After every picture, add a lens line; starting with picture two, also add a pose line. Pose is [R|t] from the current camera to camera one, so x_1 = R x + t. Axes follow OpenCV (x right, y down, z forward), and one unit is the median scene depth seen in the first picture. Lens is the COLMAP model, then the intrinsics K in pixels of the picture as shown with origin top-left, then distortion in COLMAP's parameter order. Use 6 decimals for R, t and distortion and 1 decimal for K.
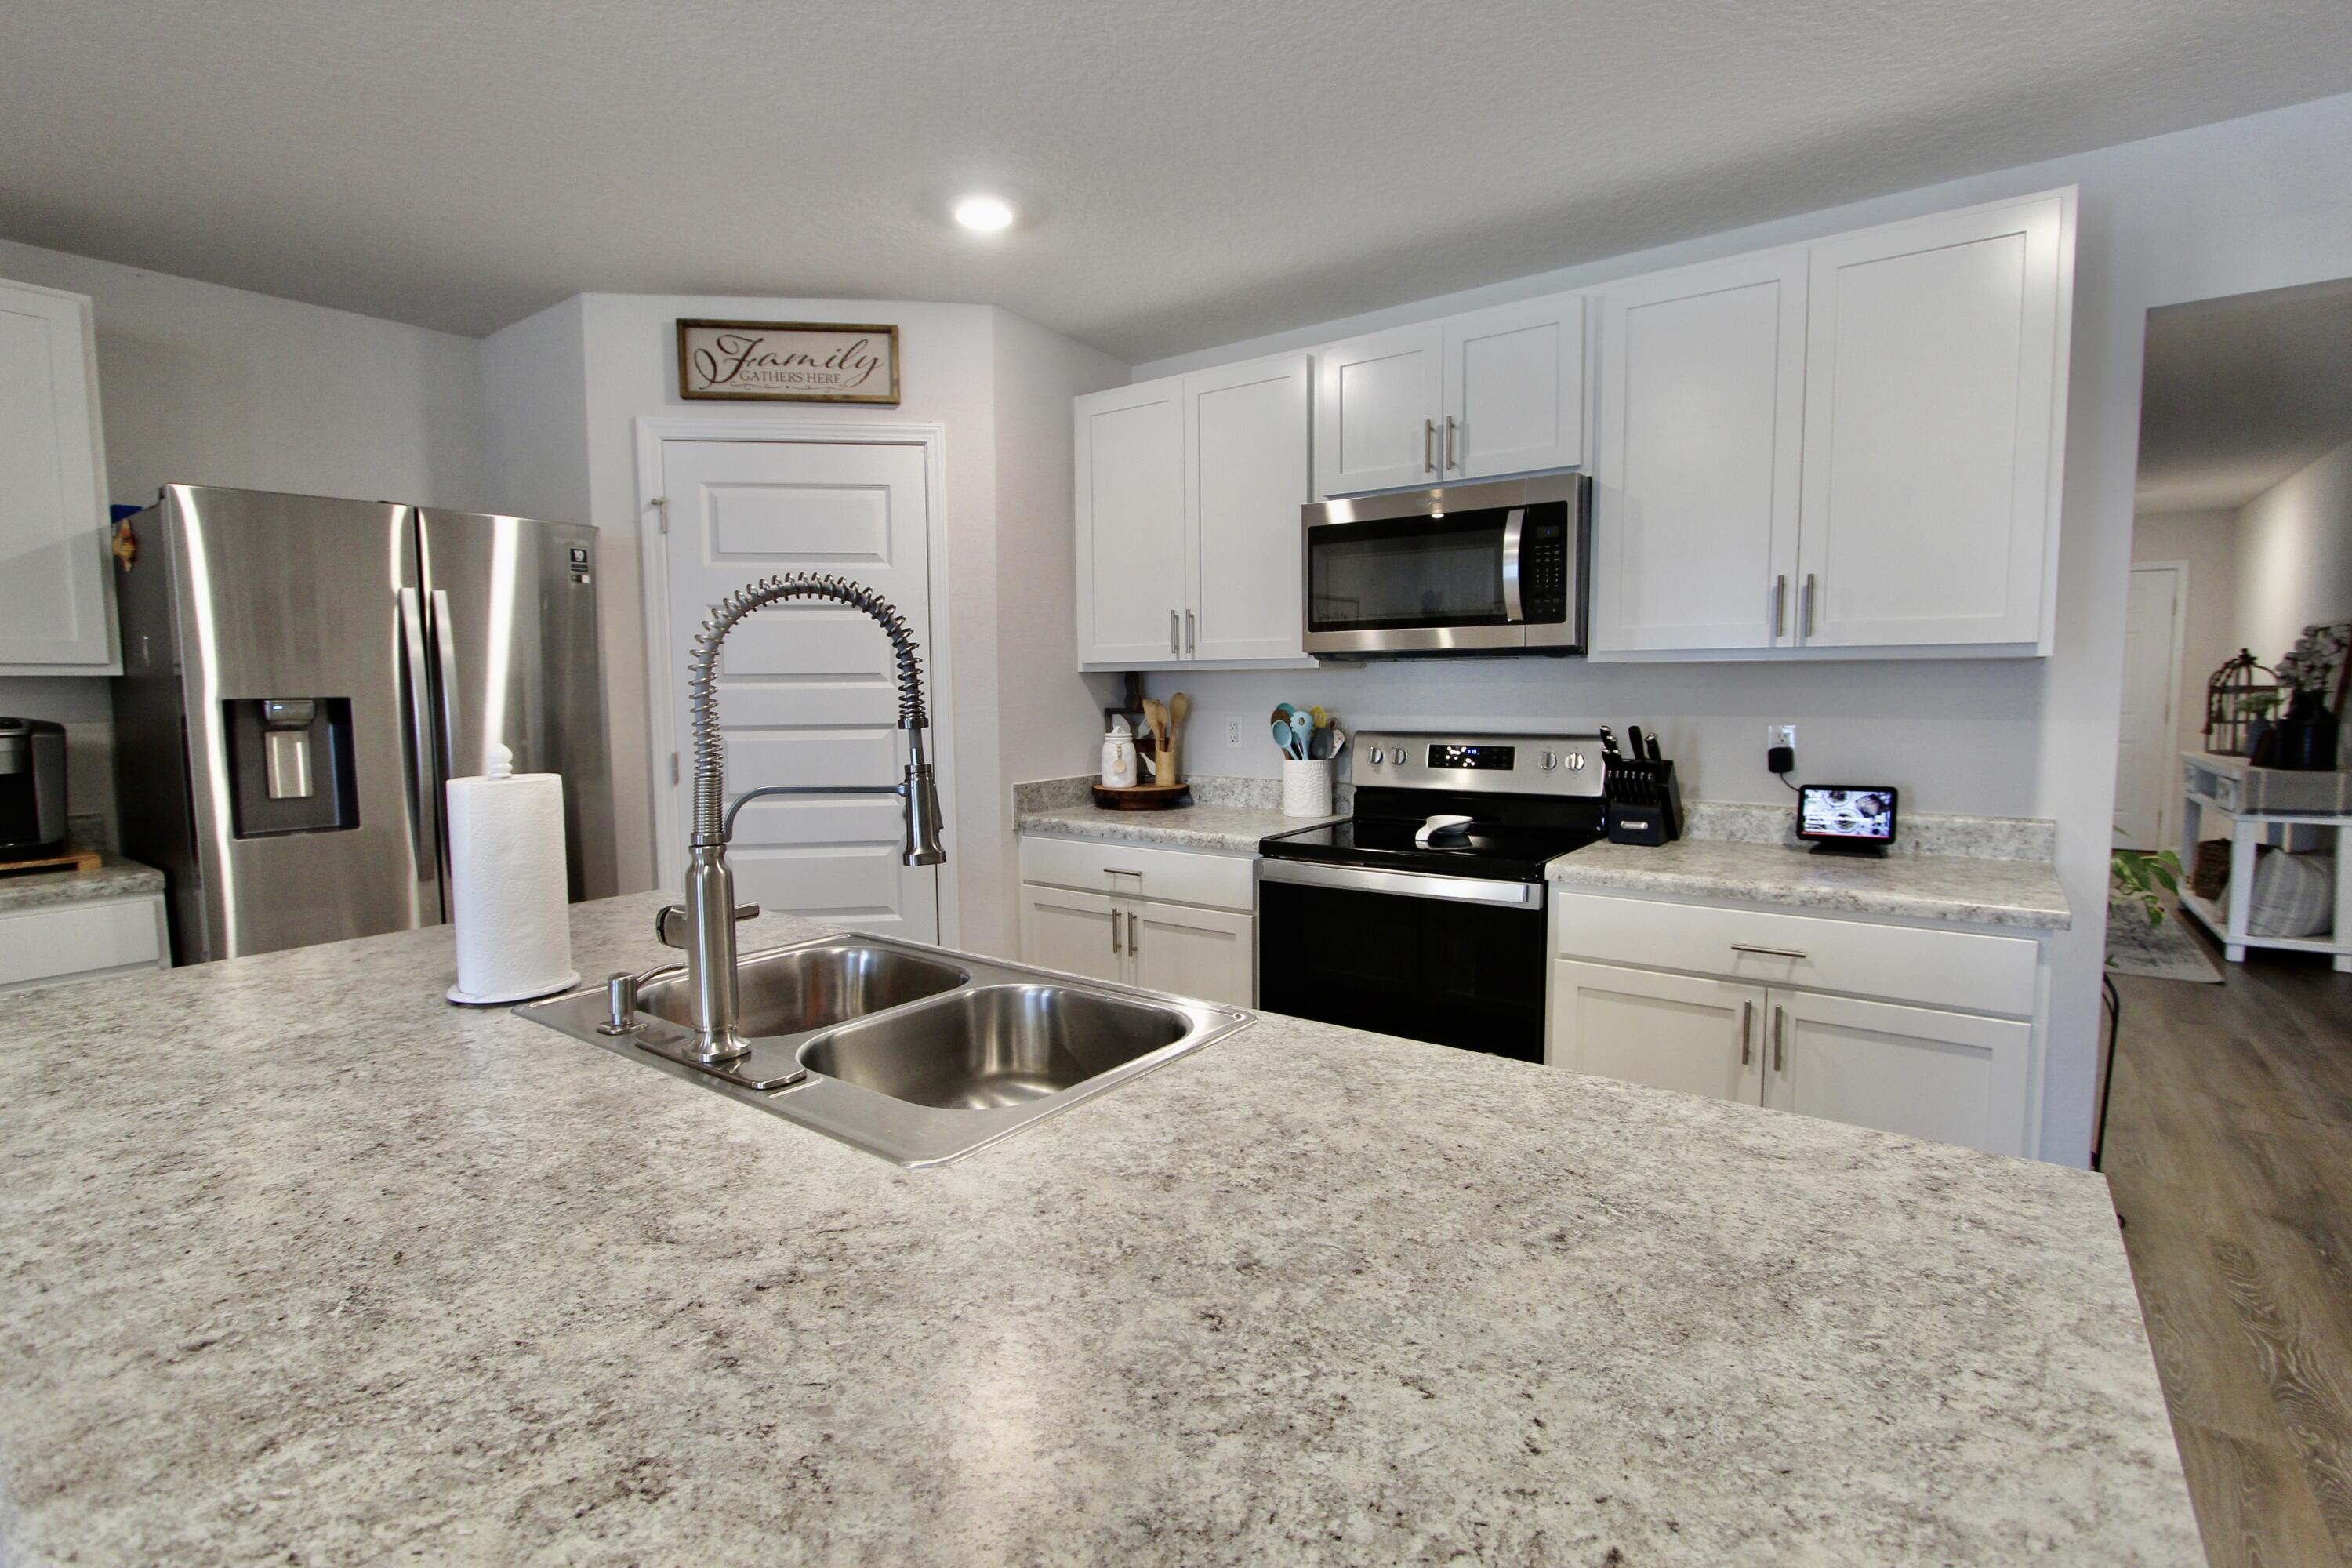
lens RADIAL K [[1086.7, 0, 1172.8], [0, 1086.7, 779.6], [0, 0, 1]] dist [-0.017858, 0.002636]
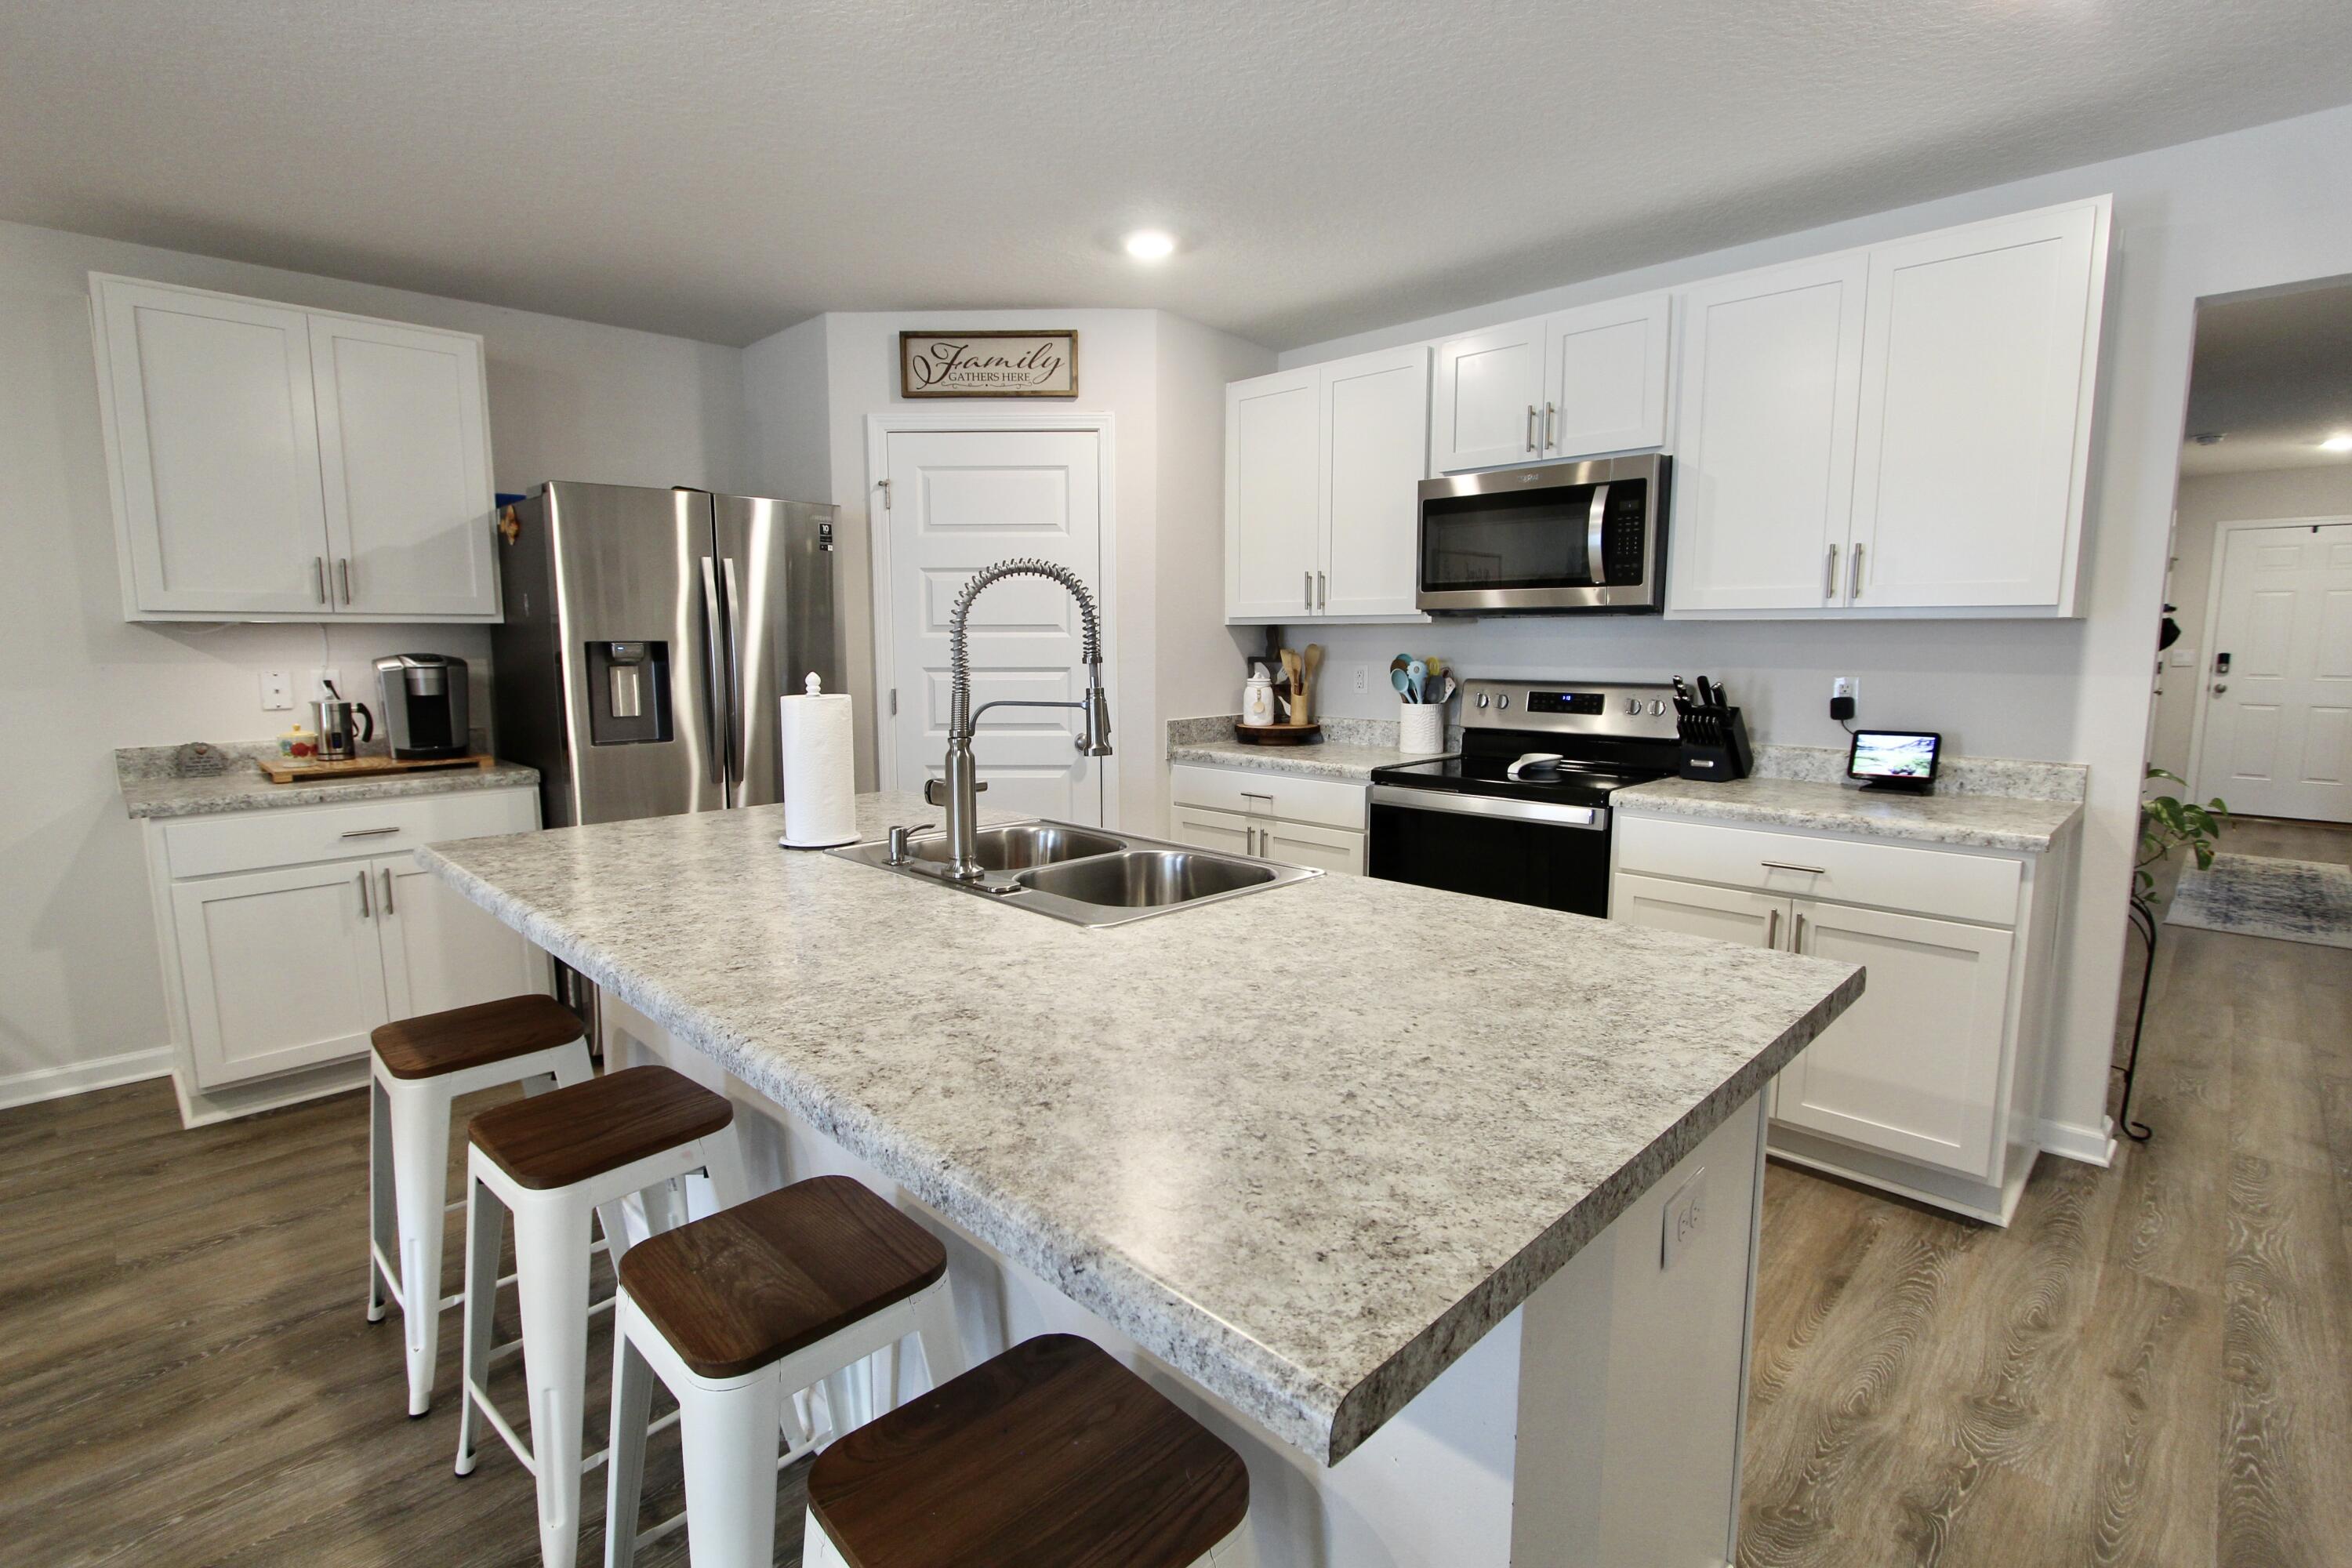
lens RADIAL K [[1086.7, 0, 1172.8], [0, 1086.7, 779.6], [0, 0, 1]] dist [-0.017858, 0.002636]
pose [[0.989026, 0.026582, -0.145333, 0.035240], [-0.020268, 0.998792, 0.044756, 0.016855], [0.146347, -0.041319, 0.988370, -0.179872]]
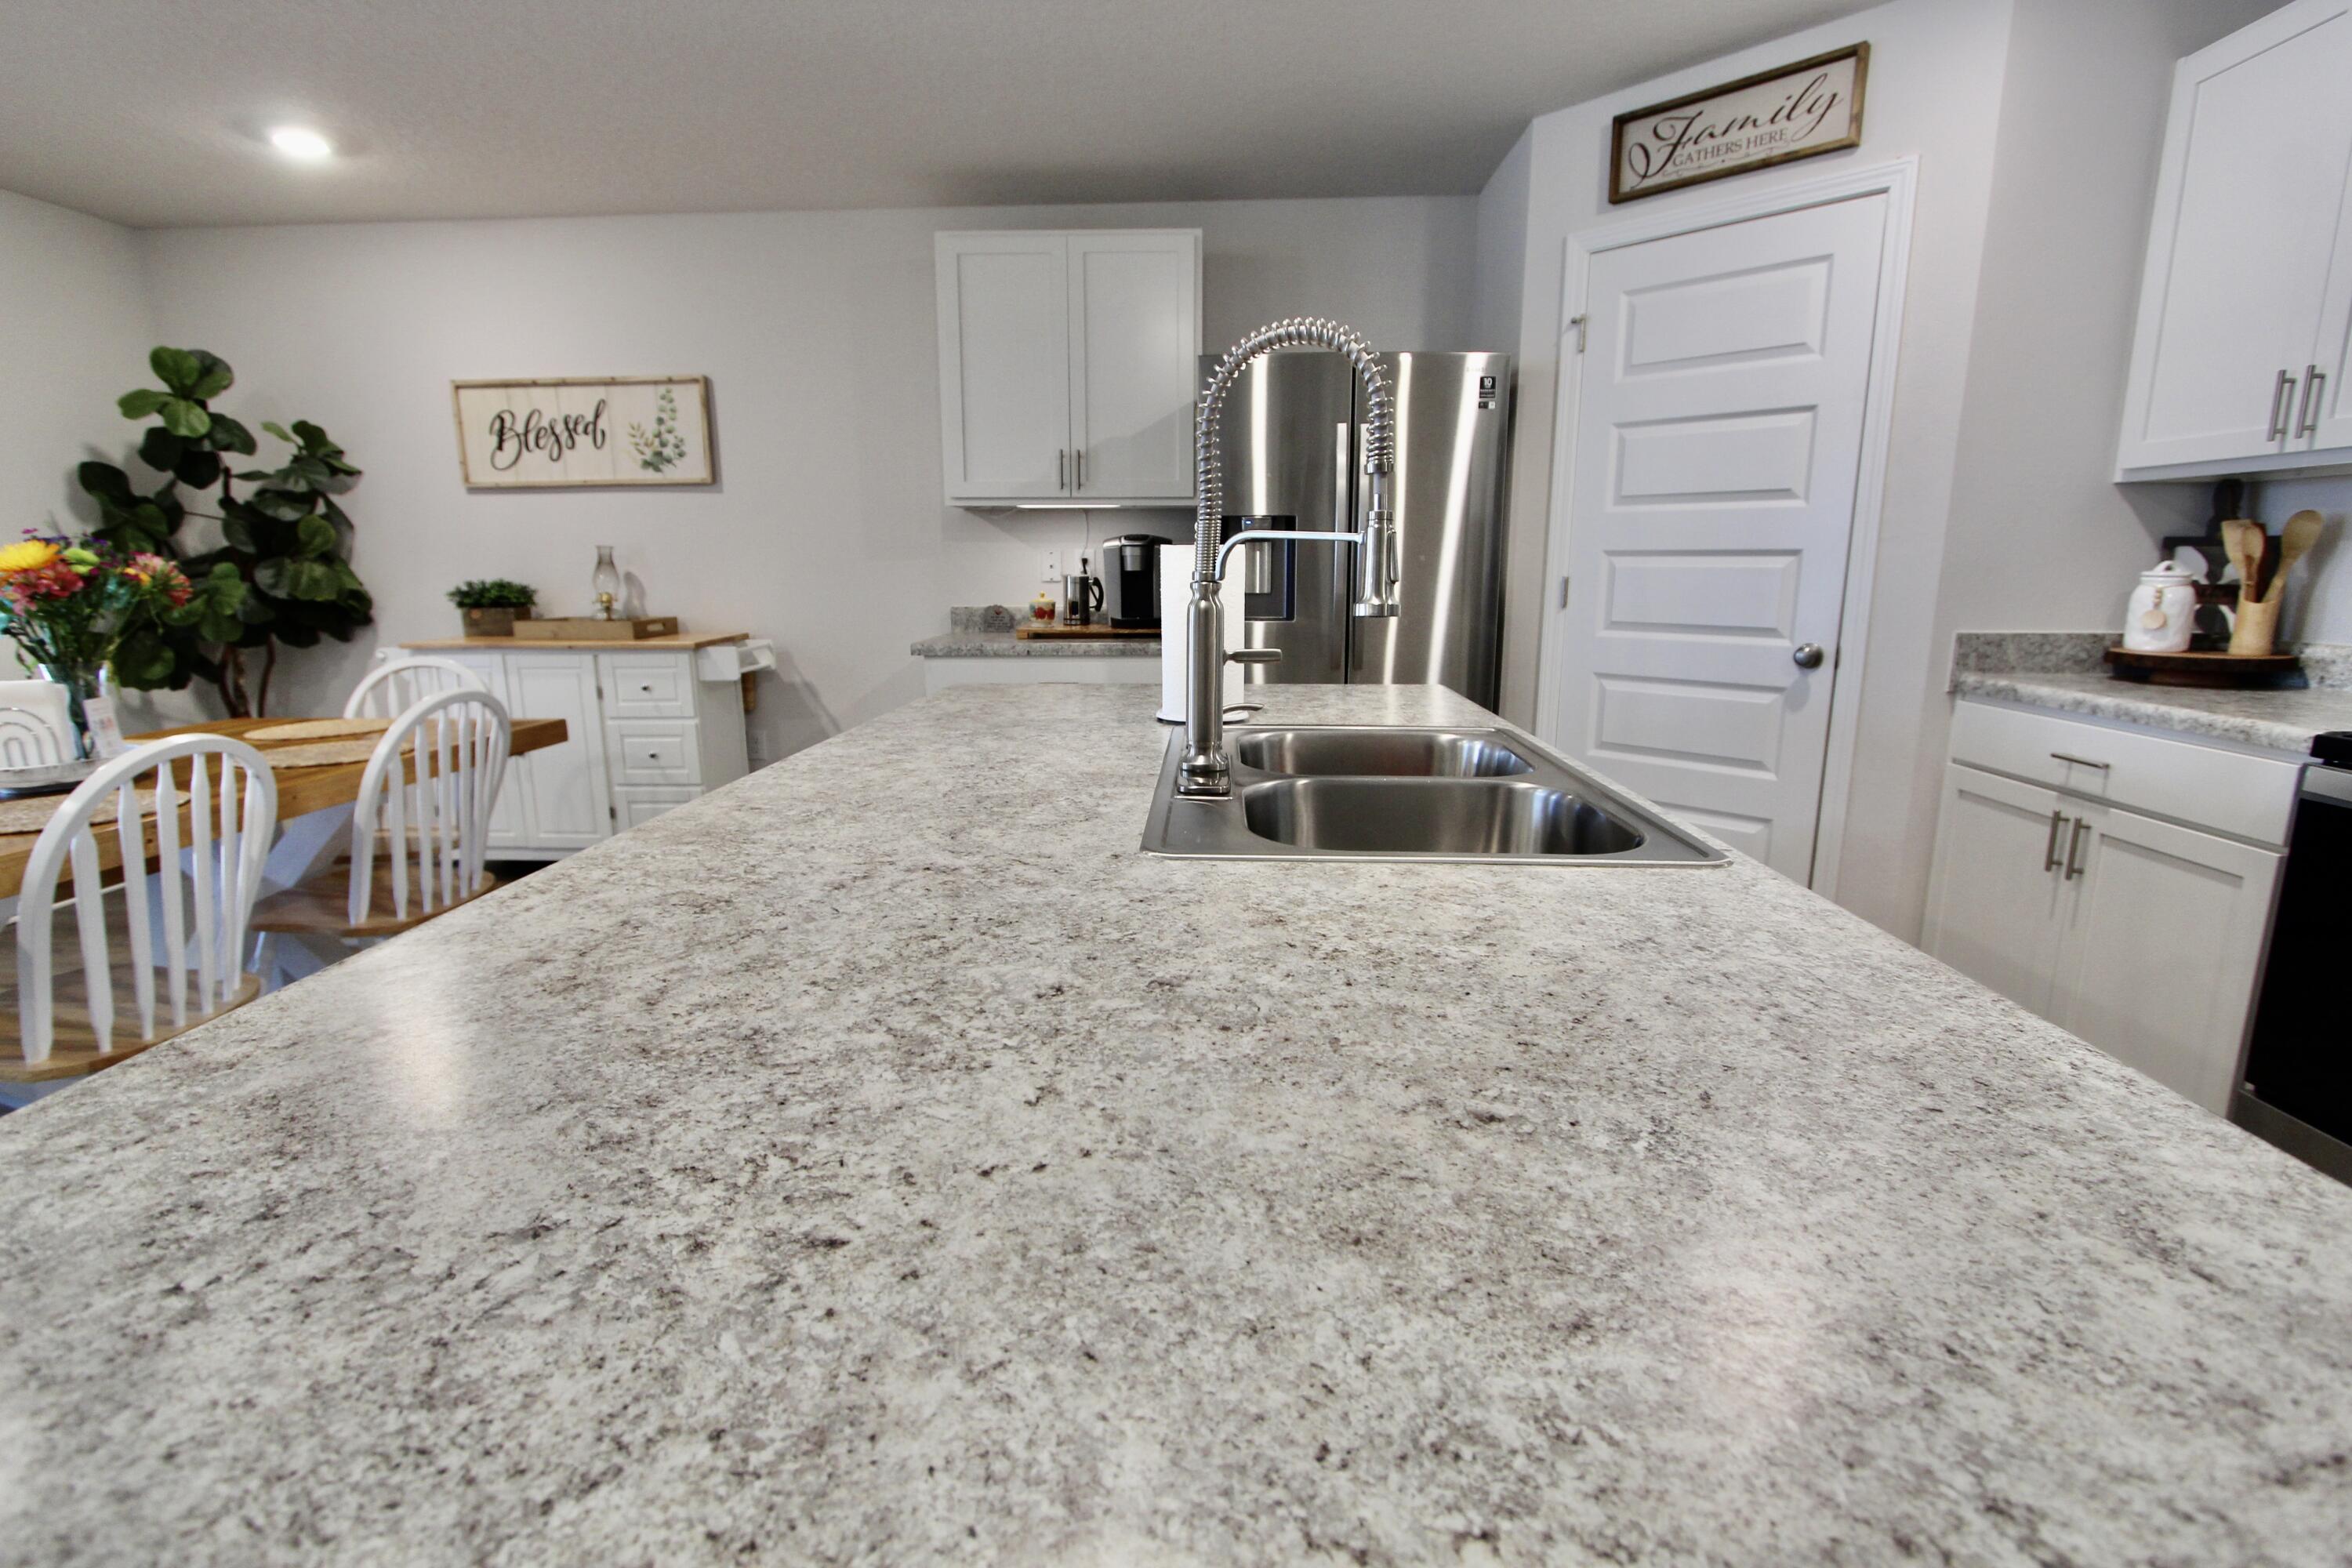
lens RADIAL K [[1087.5, 0, 1173.3], [0, 1087.5, 777.2], [0, 0, 1]] dist [-0.018927, 0.001873]
pose [[0.560388, 0.169400, -0.810721, 0.193707], [-0.076137, 0.985251, 0.153241, 0.033553], [0.824723, -0.024149, 0.565021, 0.120939]]
